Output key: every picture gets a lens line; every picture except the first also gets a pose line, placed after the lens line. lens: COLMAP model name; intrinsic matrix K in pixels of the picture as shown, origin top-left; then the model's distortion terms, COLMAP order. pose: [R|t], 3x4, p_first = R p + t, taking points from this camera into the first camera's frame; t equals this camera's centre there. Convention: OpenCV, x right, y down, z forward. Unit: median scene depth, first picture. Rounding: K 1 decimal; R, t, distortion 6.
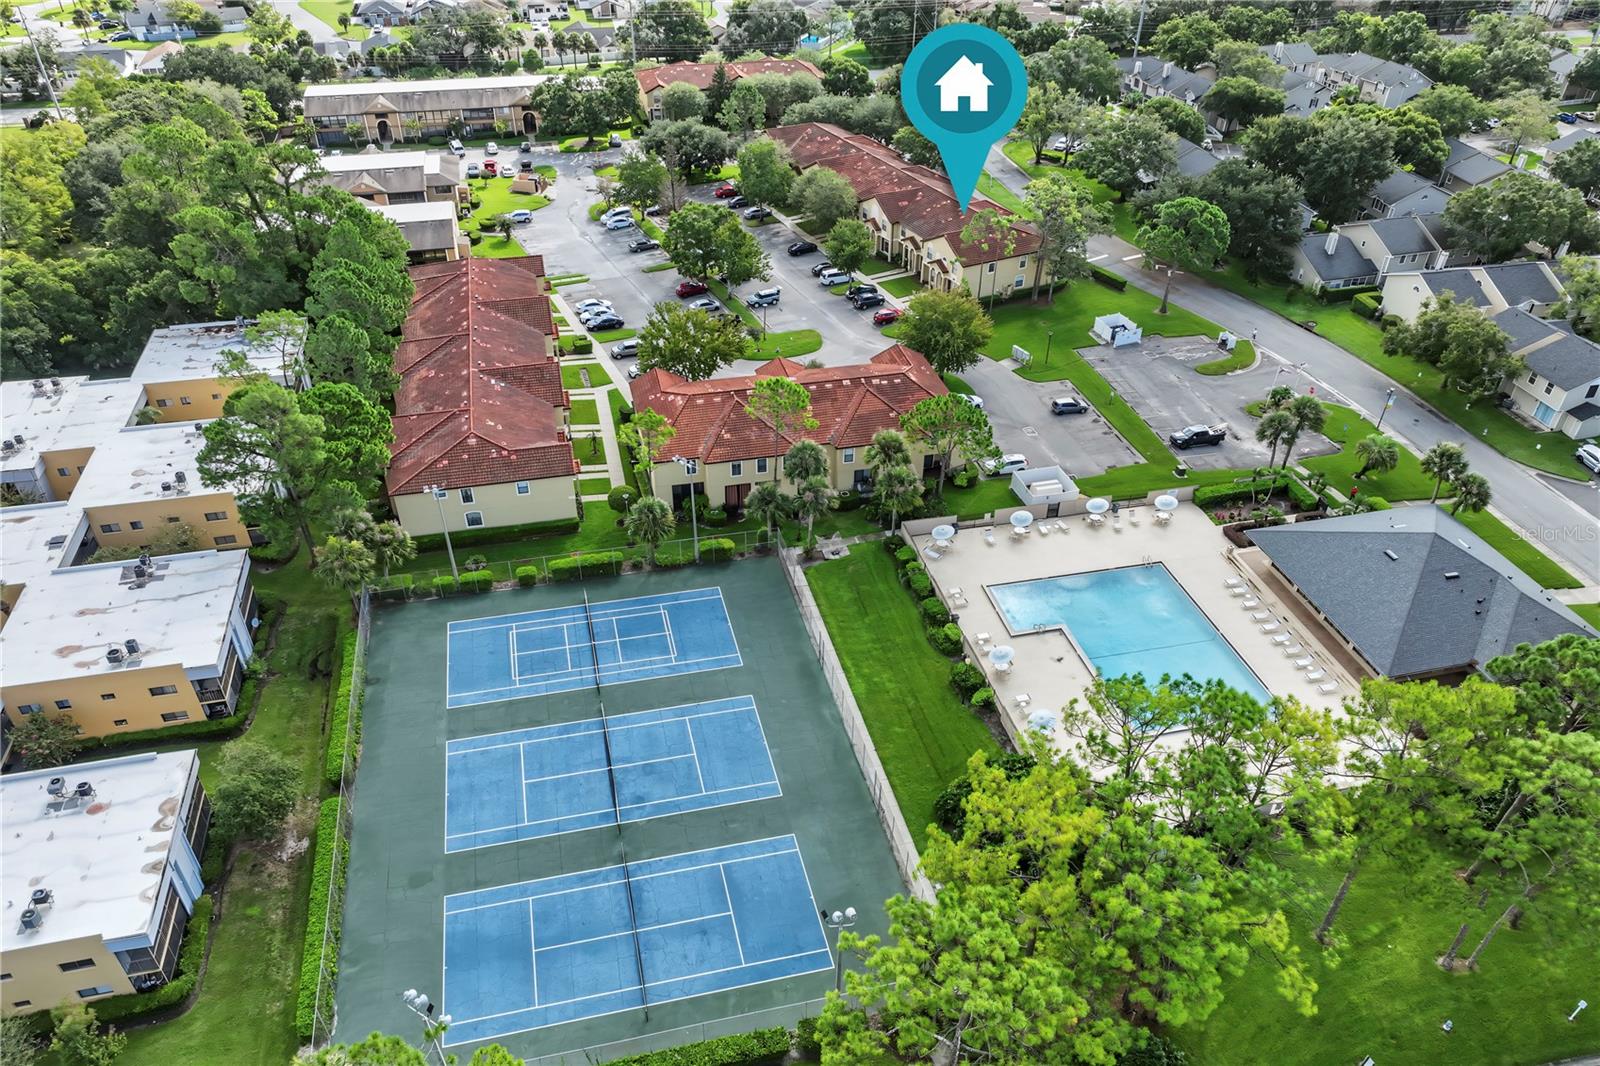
lens RADIAL K [[1143.1, 0, 800.0], [0, 1143.1, 533.0], [0, 0, 1]] dist [0.002189, 0.028510]
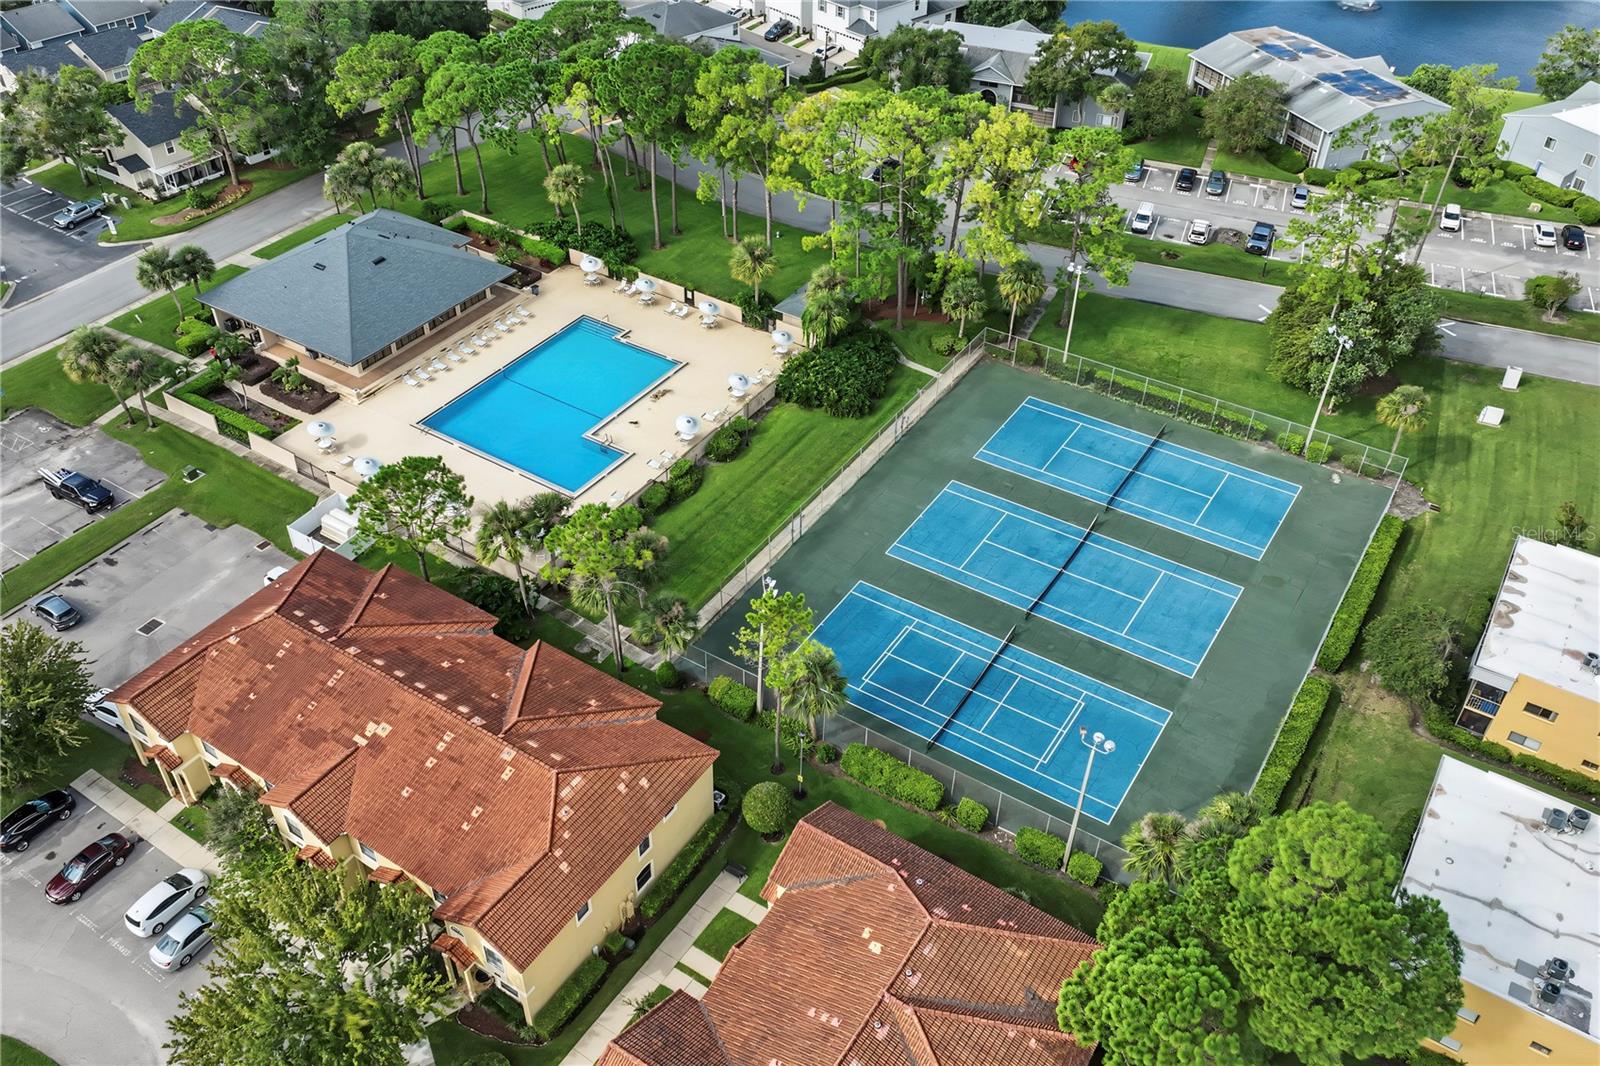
lens RADIAL K [[1287.5, 0, 800.0], [0, 1287.5, 533.0], [0, 0, 1]] dist [0.002944, 0.001398]
pose [[-0.687159, -0.472436, 0.551922, -0.499722], [0.405716, 0.380654, 0.830962, -0.674190], [-0.602667, 0.794926, -0.069895, 0.976284]]
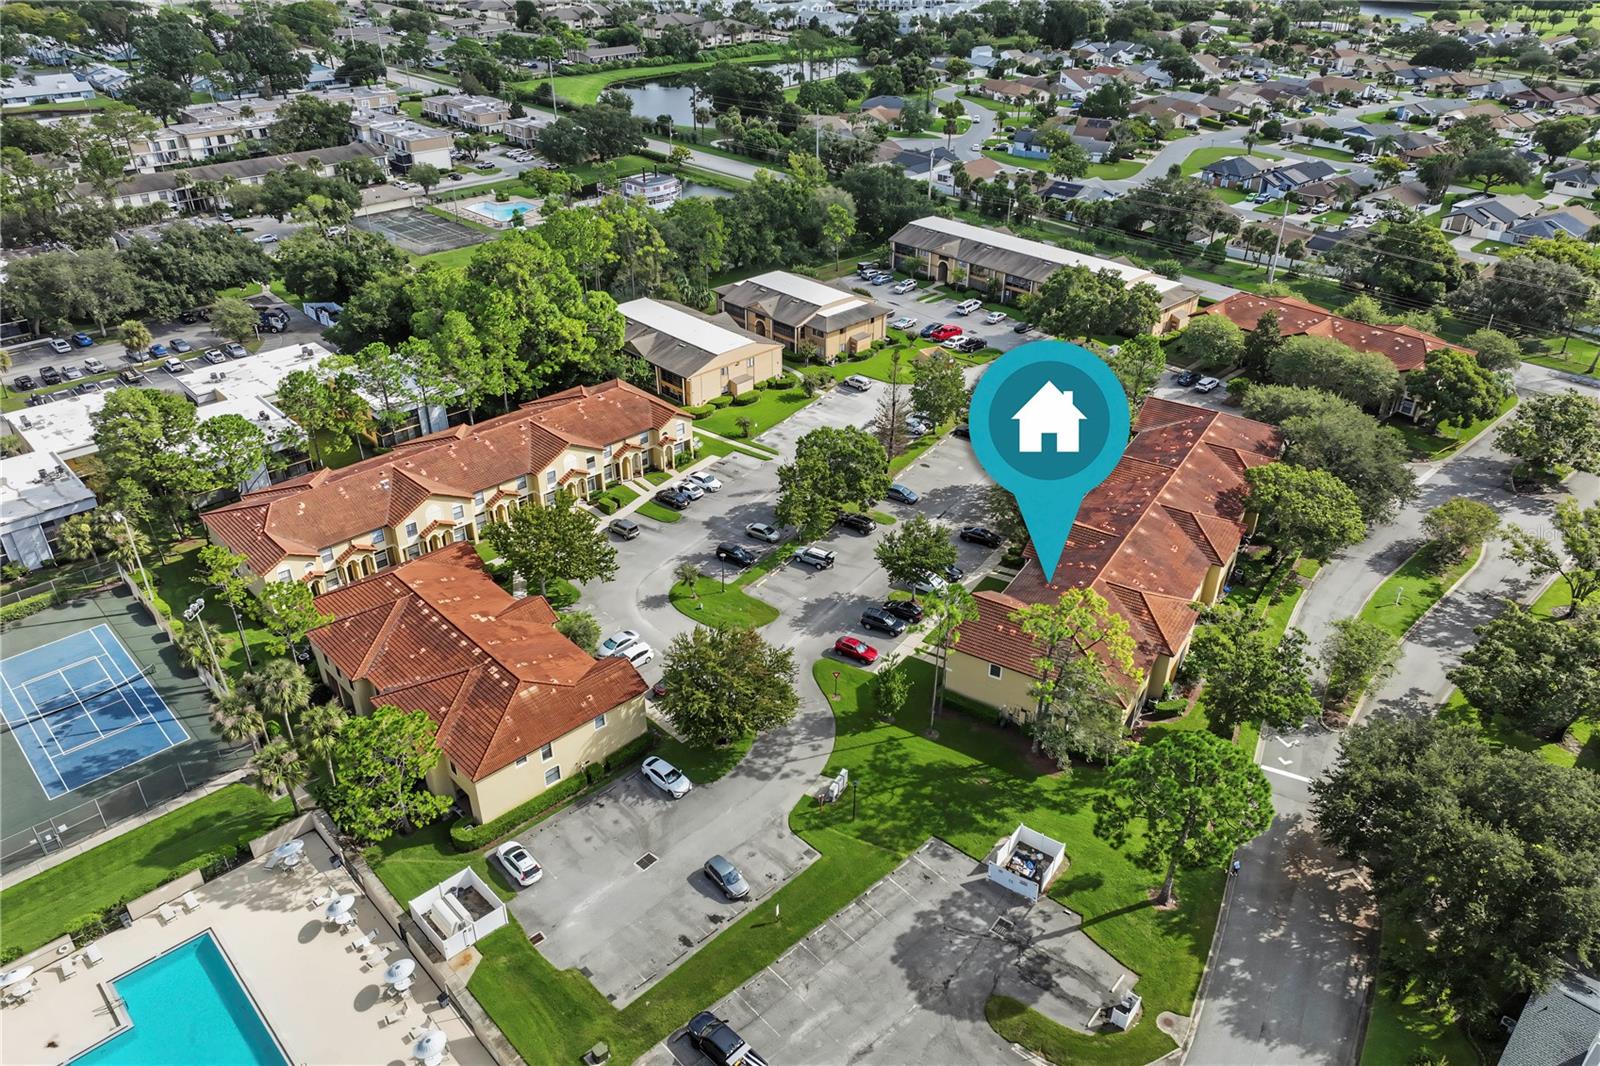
lens RADIAL K [[1124.0, 0, 800.0], [0, 1124.0, 533.0], [0, 0, 1]] dist [-0.001362, 0.027468]
pose [[0.497046, 0.432691, -0.752146, 0.826365], [-0.494748, 0.853421, 0.164004, -0.512811], [0.712860, 0.290605, 0.638262, 0.703663]]
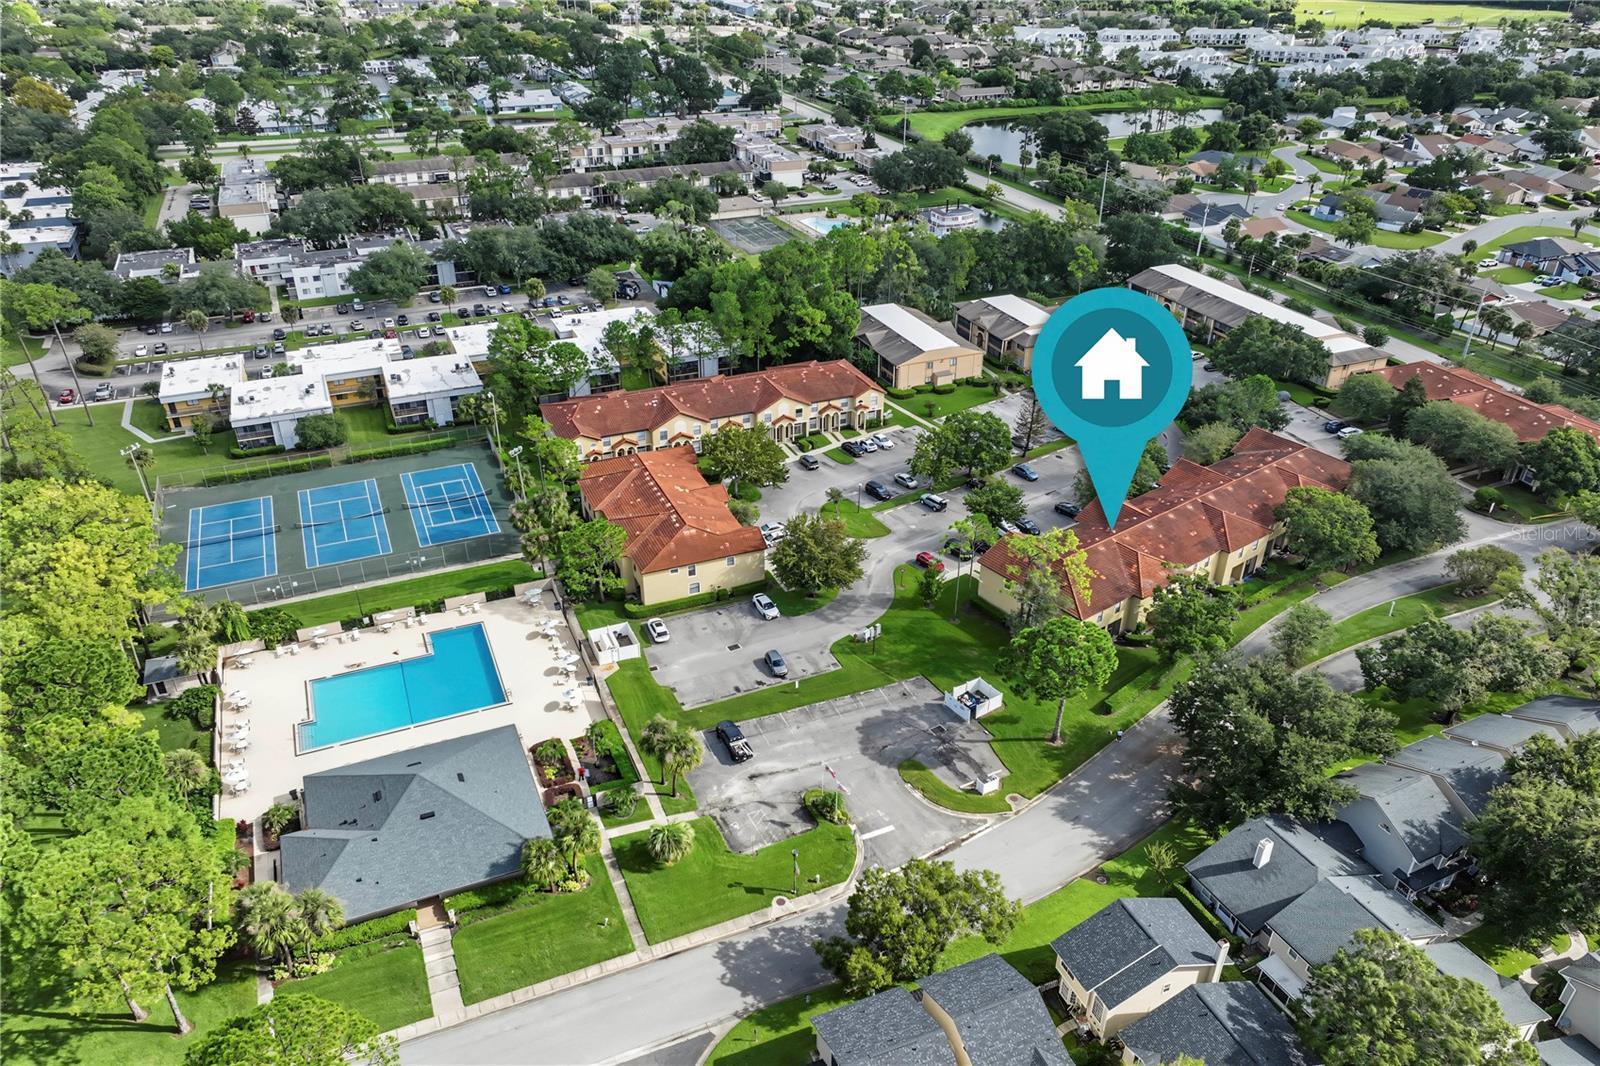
lens RADIAL K [[1143.1, 0, 800.0], [0, 1143.1, 533.0], [0, 0, 1]] dist [0.002189, 0.028510]
pose [[0.163689, 0.473366, -0.865523, 1.332980], [-0.569032, 0.761998, 0.309131, -0.659882], [0.805859, 0.441909, 0.394091, 0.713064]]
